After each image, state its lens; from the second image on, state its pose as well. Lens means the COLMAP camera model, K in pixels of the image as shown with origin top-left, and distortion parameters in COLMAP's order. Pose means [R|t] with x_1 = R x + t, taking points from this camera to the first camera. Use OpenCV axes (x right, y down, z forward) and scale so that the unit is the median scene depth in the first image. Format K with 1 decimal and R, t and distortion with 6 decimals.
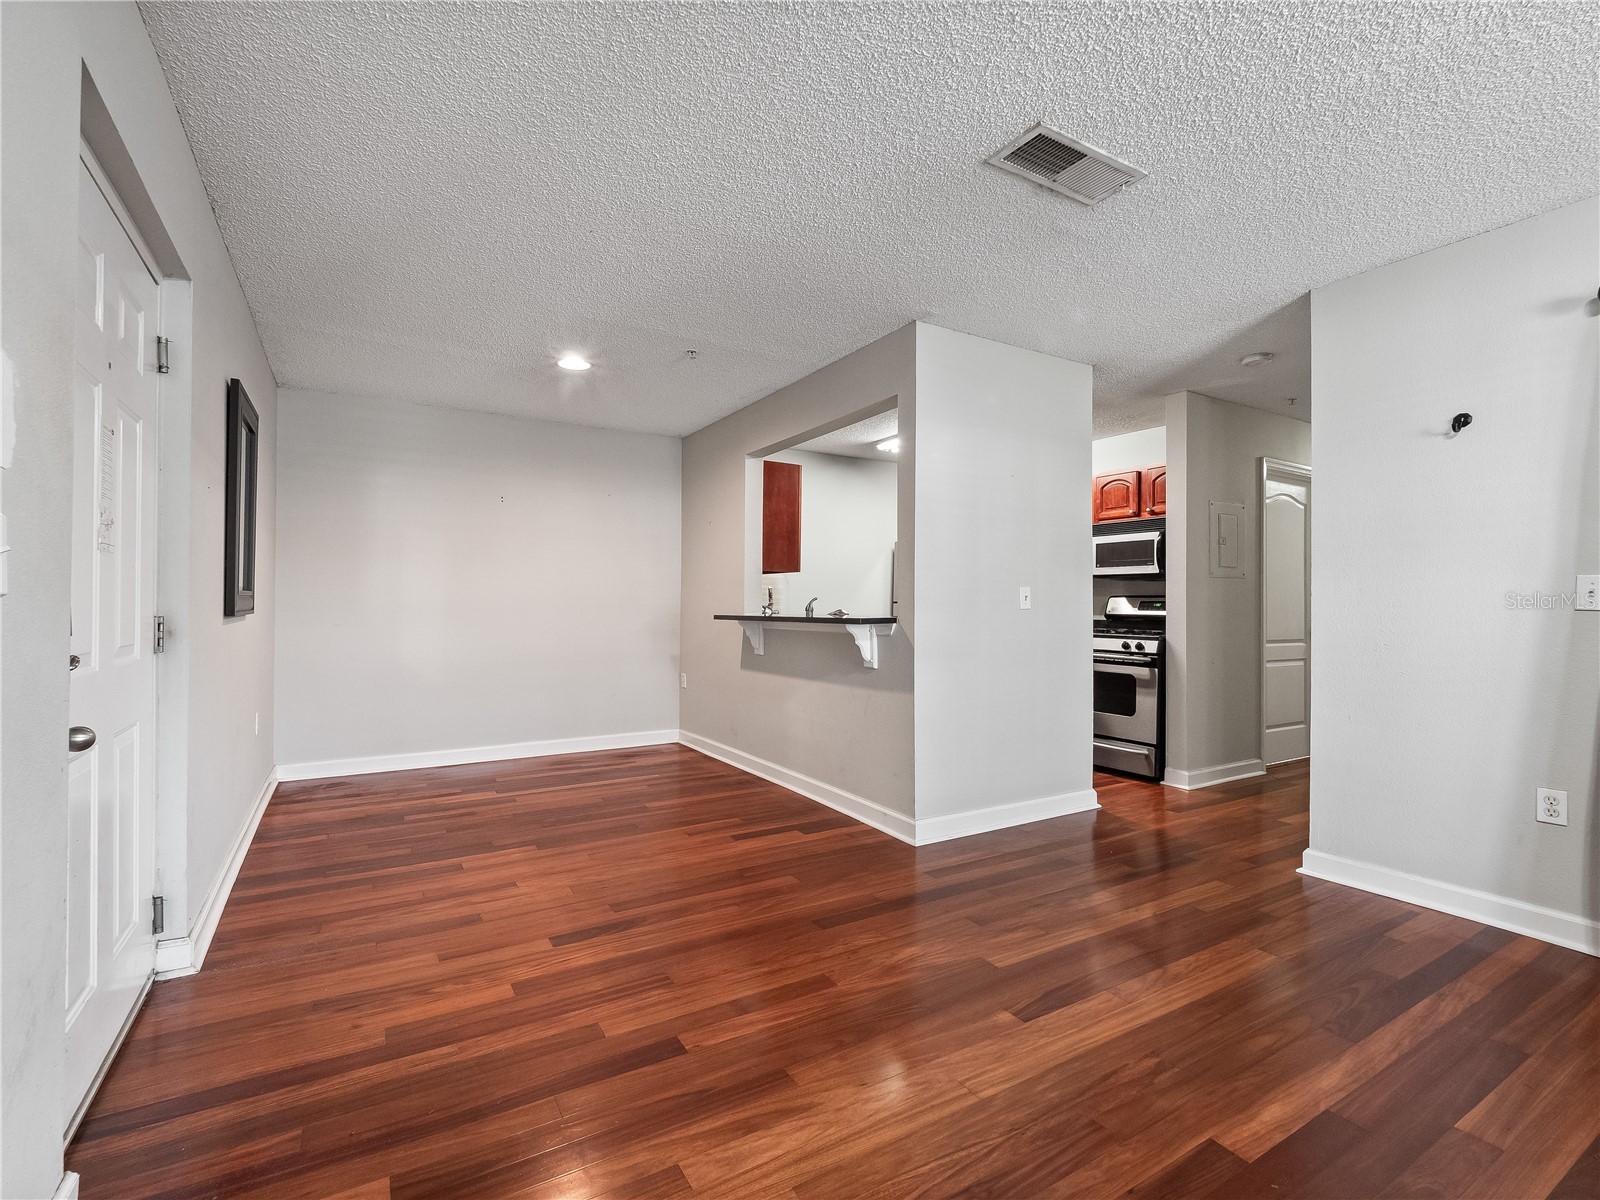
lens RADIAL K [[650.8, 0, 800.0], [0, 650.8, 600.0], [0, 0, 1]] dist [-0.001112, -0.000221]
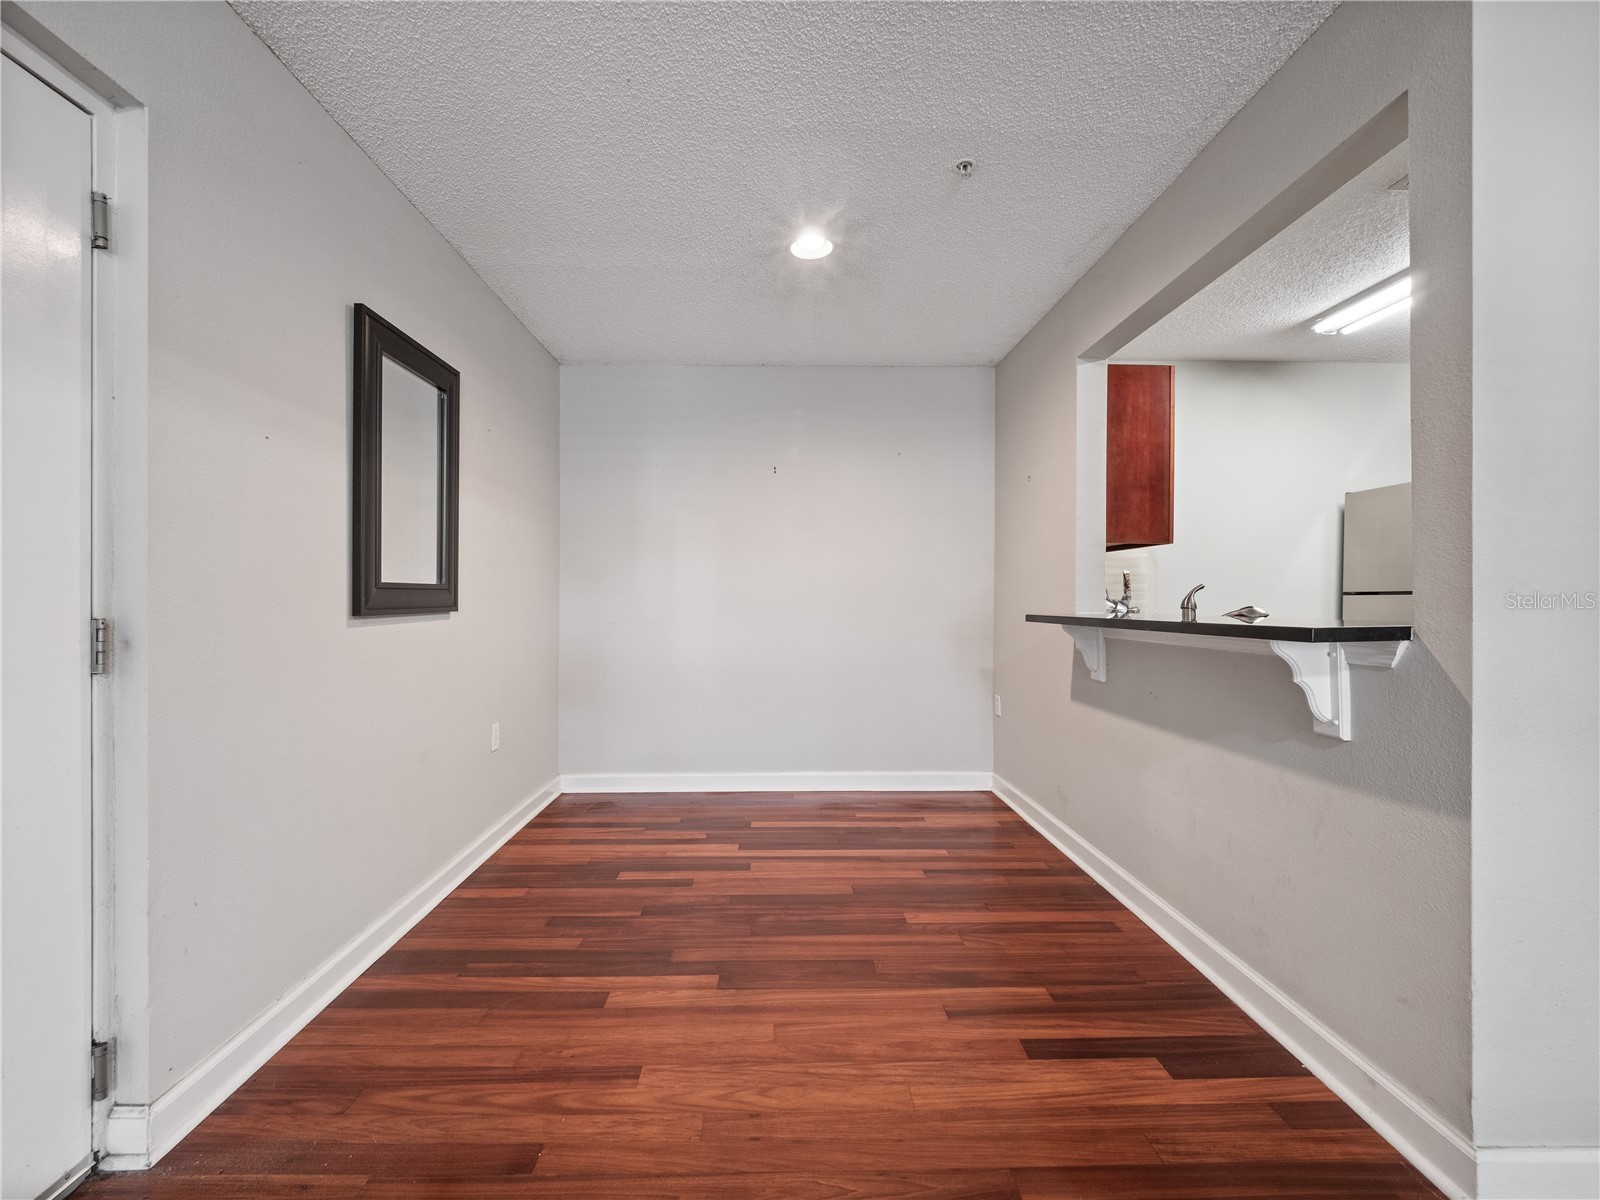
lens RADIAL K [[876.7, 0, 800.0], [0, 876.7, 600.0], [0, 0, 1]] dist [-0.006029, -0.001982]
pose [[0.918296, -0.002791, -0.395884, 0.006626], [0.006089, 0.999956, 0.007073, 0.001818], [0.395847, -0.008905, 0.918273, 0.195484]]
